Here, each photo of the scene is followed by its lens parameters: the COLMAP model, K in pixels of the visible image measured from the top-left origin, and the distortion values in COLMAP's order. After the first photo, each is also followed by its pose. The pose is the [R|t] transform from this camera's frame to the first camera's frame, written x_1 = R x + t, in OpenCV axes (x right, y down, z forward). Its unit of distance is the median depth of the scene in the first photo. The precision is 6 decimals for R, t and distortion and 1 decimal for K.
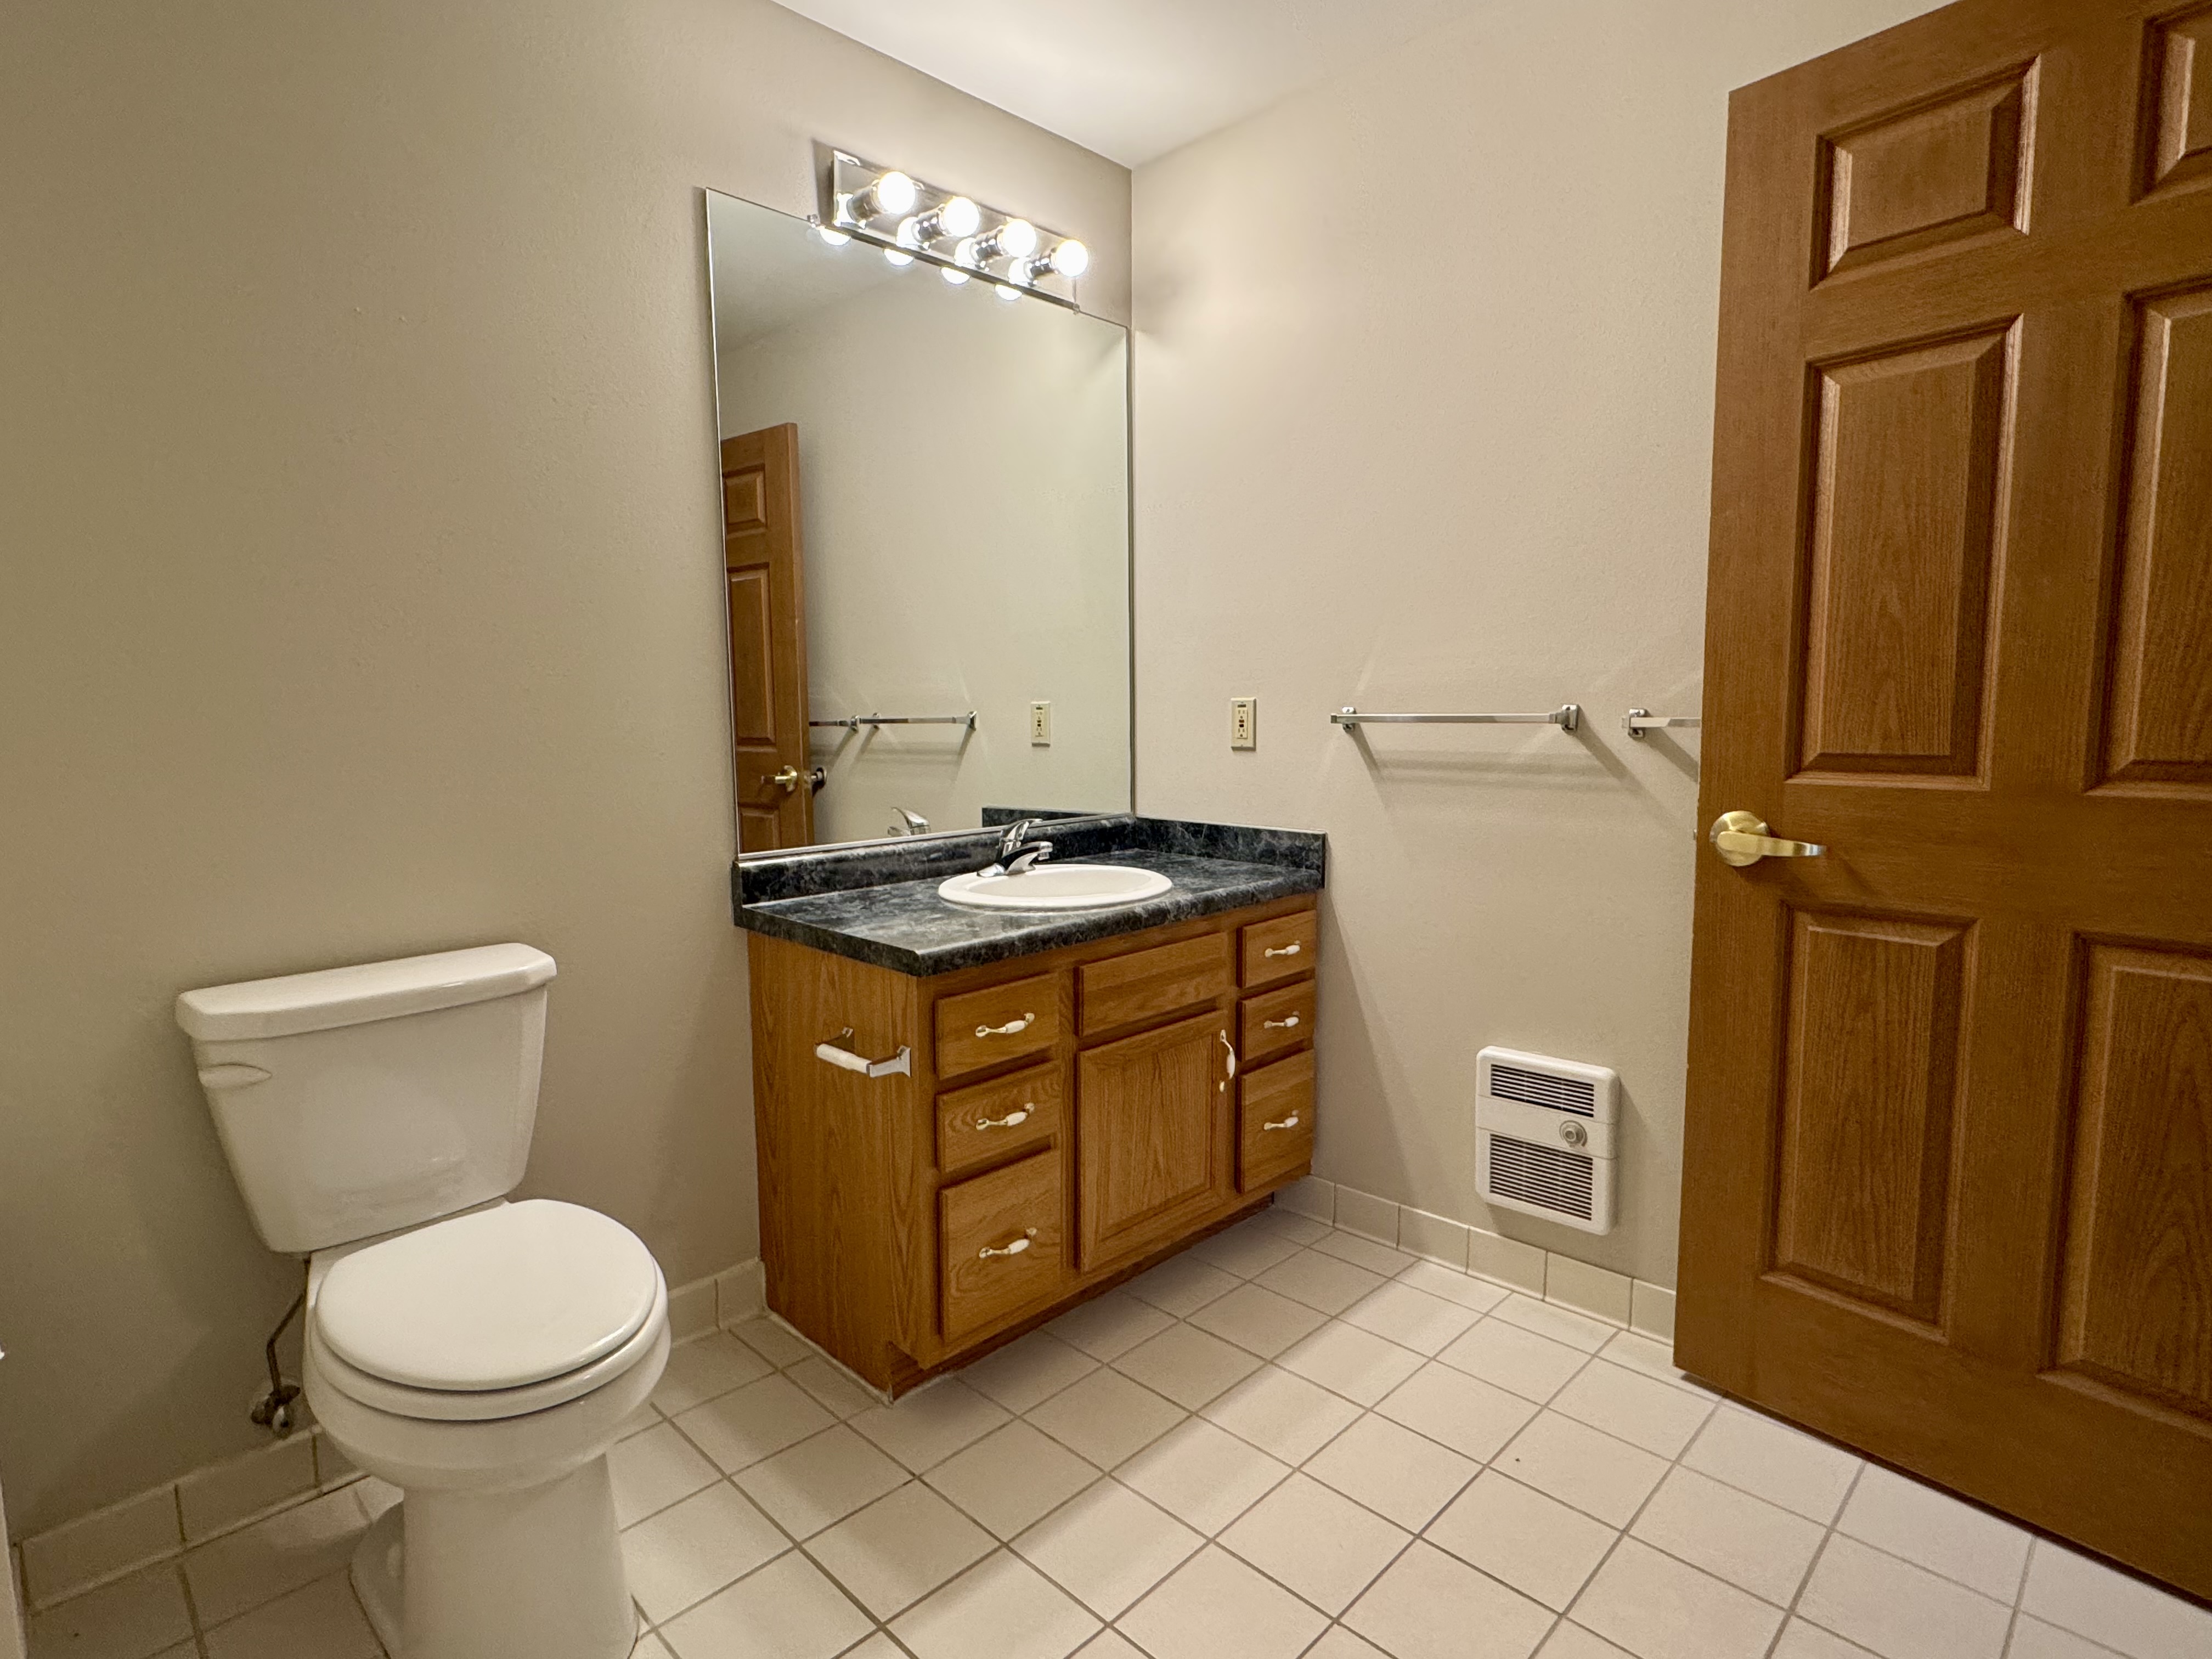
lens RADIAL K [[1146.3, 0, 1105.7], [0, 1146.3, 826.1], [0, 0, 1]] dist [0.001135, 0.000642]
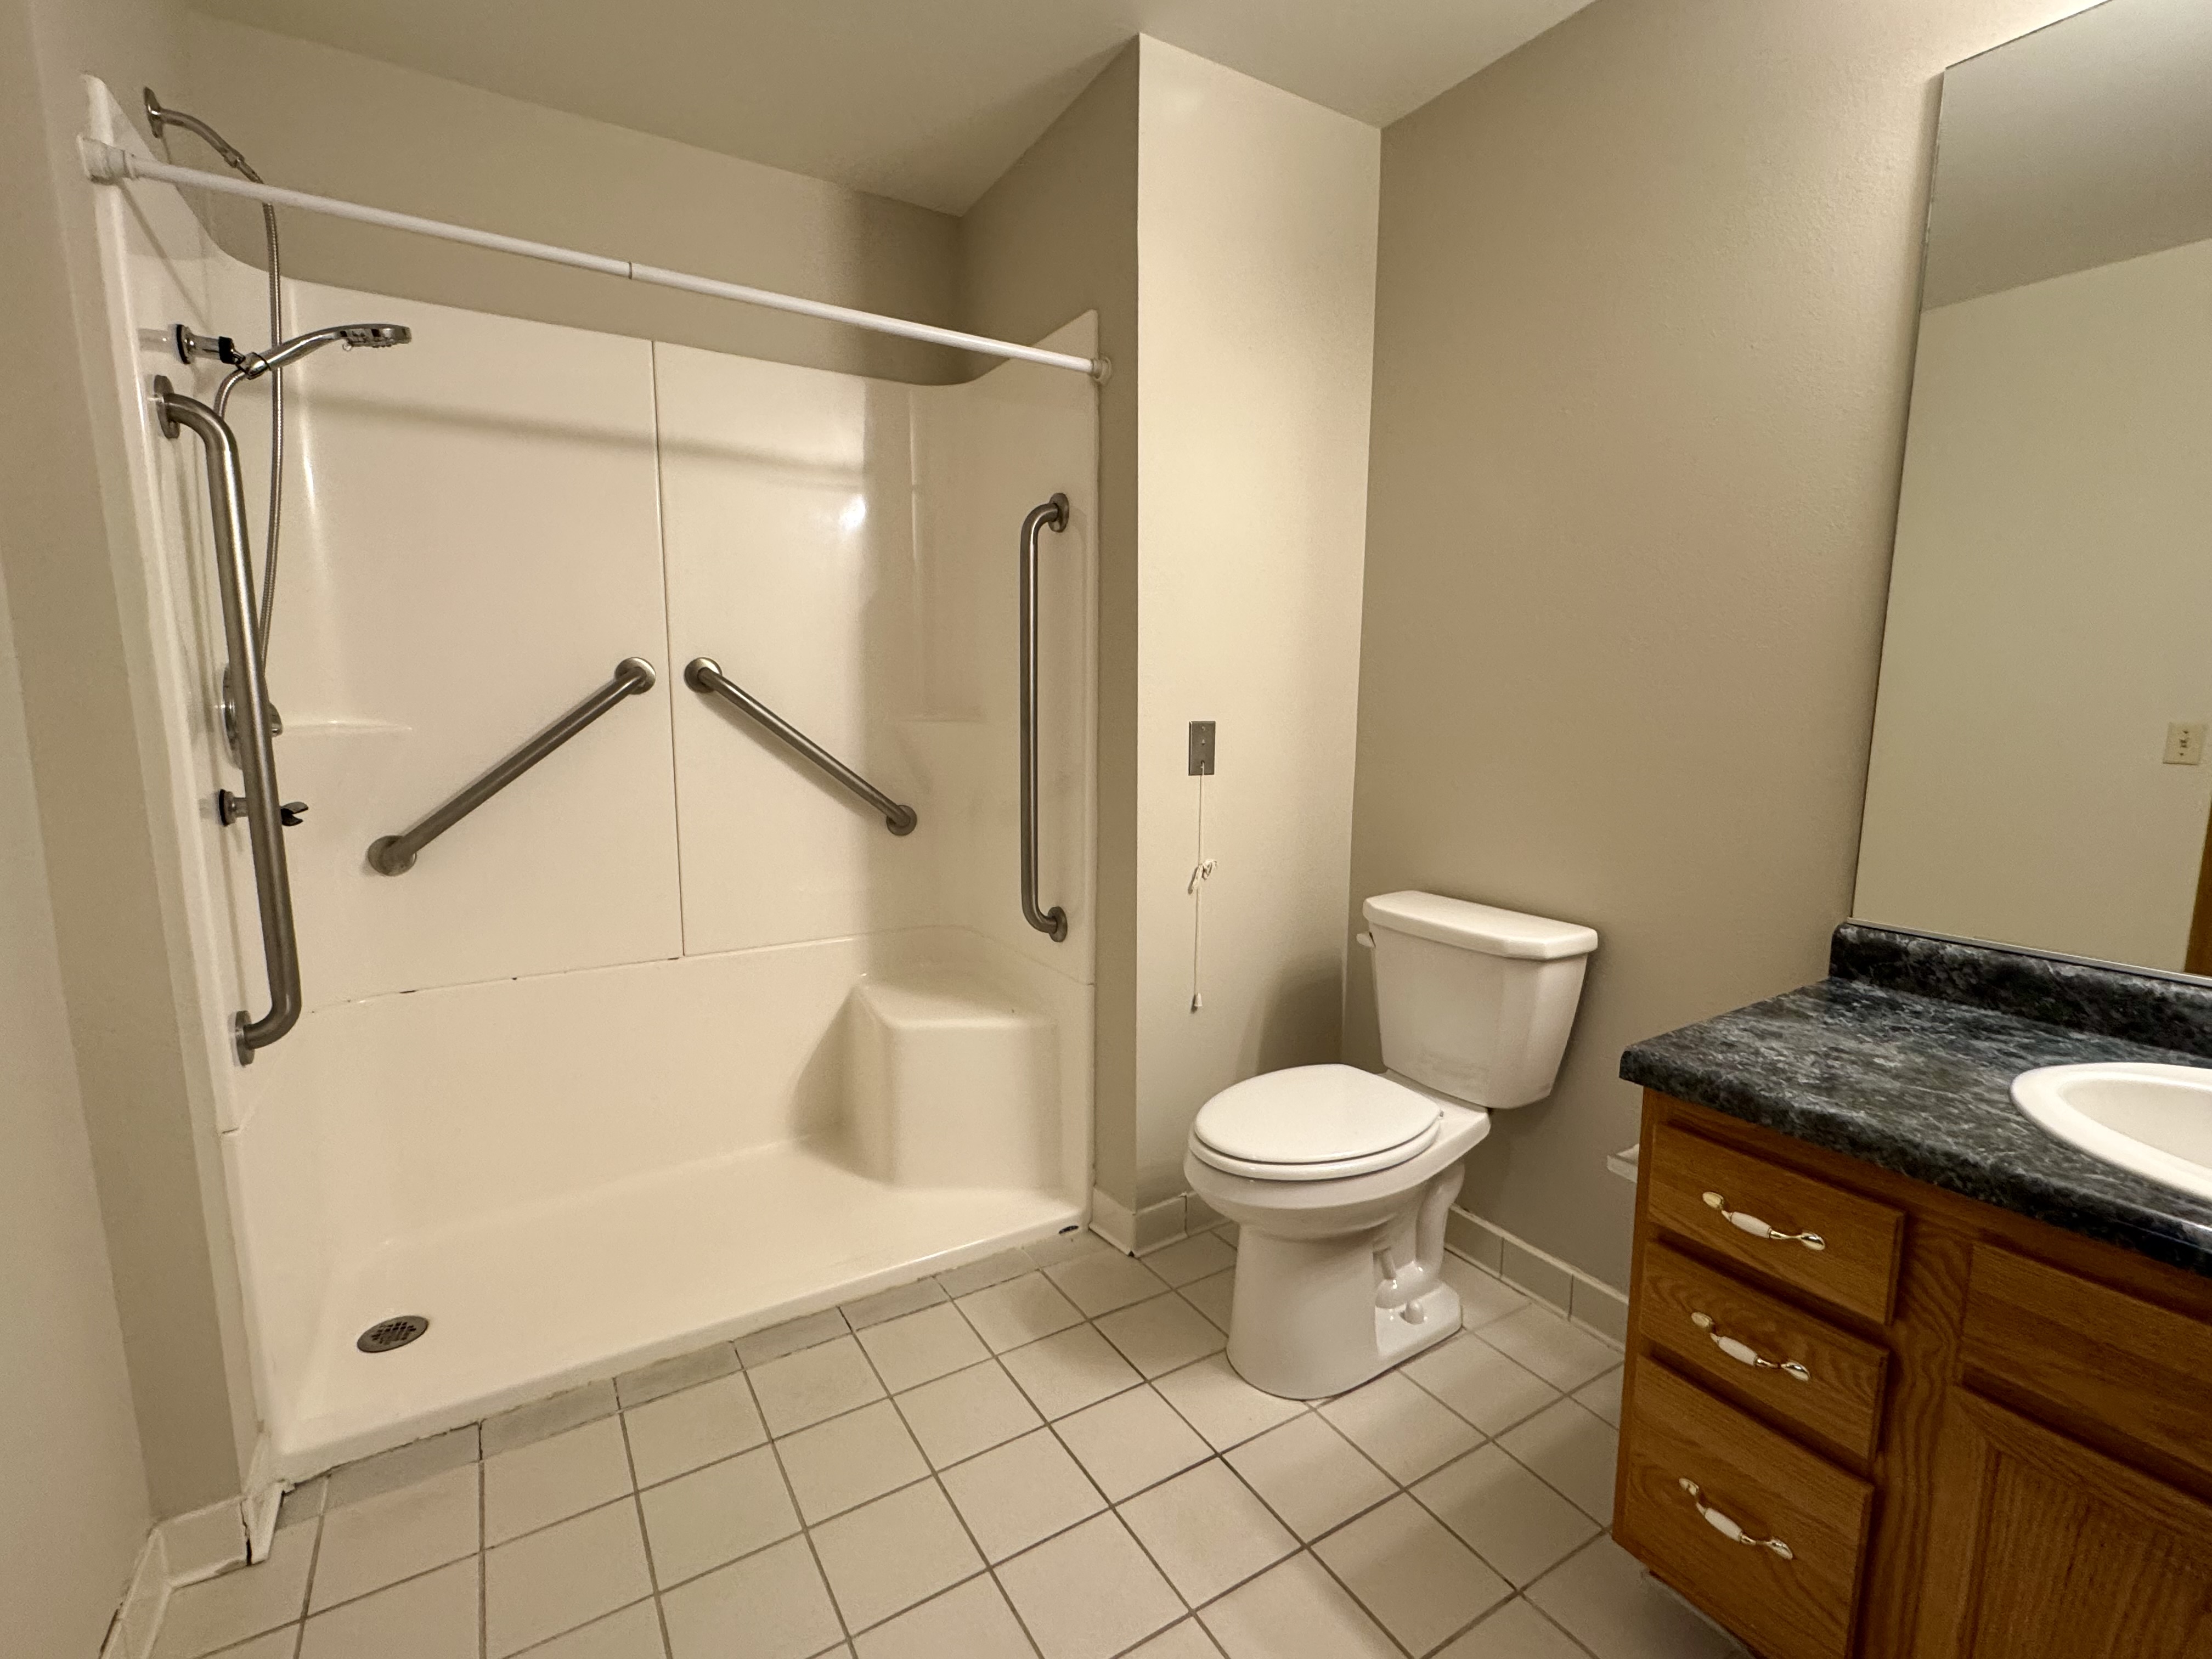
lens RADIAL K [[1008.4, 0, 1106.0], [0, 1008.4, 829.5], [0, 0, 1]] dist [-0.000502, -0.000169]
pose [[-0.236045, 0.147712, -0.960450, 0.540216], [-0.105037, 0.978710, 0.176335, -0.118787], [0.966049, 0.142506, -0.215504, 0.702482]]
